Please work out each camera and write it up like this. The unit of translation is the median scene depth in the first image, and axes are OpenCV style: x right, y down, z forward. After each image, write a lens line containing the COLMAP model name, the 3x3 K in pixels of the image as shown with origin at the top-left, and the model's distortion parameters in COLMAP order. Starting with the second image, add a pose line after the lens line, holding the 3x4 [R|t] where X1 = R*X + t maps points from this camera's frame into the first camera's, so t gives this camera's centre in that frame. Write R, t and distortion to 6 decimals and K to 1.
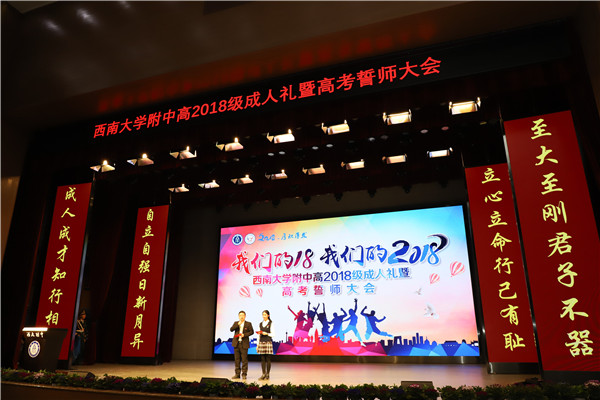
lens RADIAL K [[425.5, 0, 300.0], [0, 425.5, 200.0], [0, 0, 1]] dist [-0.047925, 0.006894]
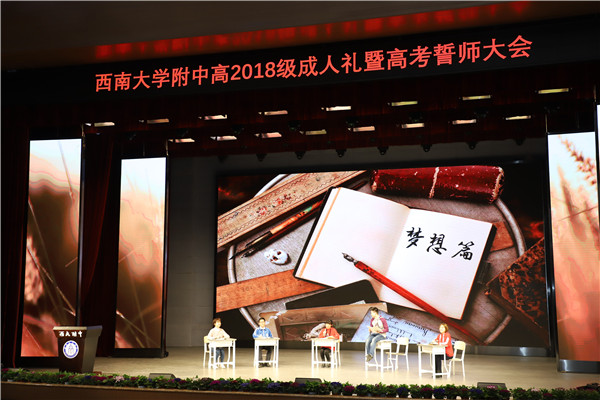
lens RADIAL K [[728.4, 0, 300.0], [0, 728.4, 200.0], [0, 0, 1]] dist [0.145359, -0.014153]
pose [[0.998332, 0.008770, 0.057068, -0.192087], [-0.019305, 0.982213, 0.186773, -0.226211], [-0.054415, -0.187563, 0.980744, -0.457970]]
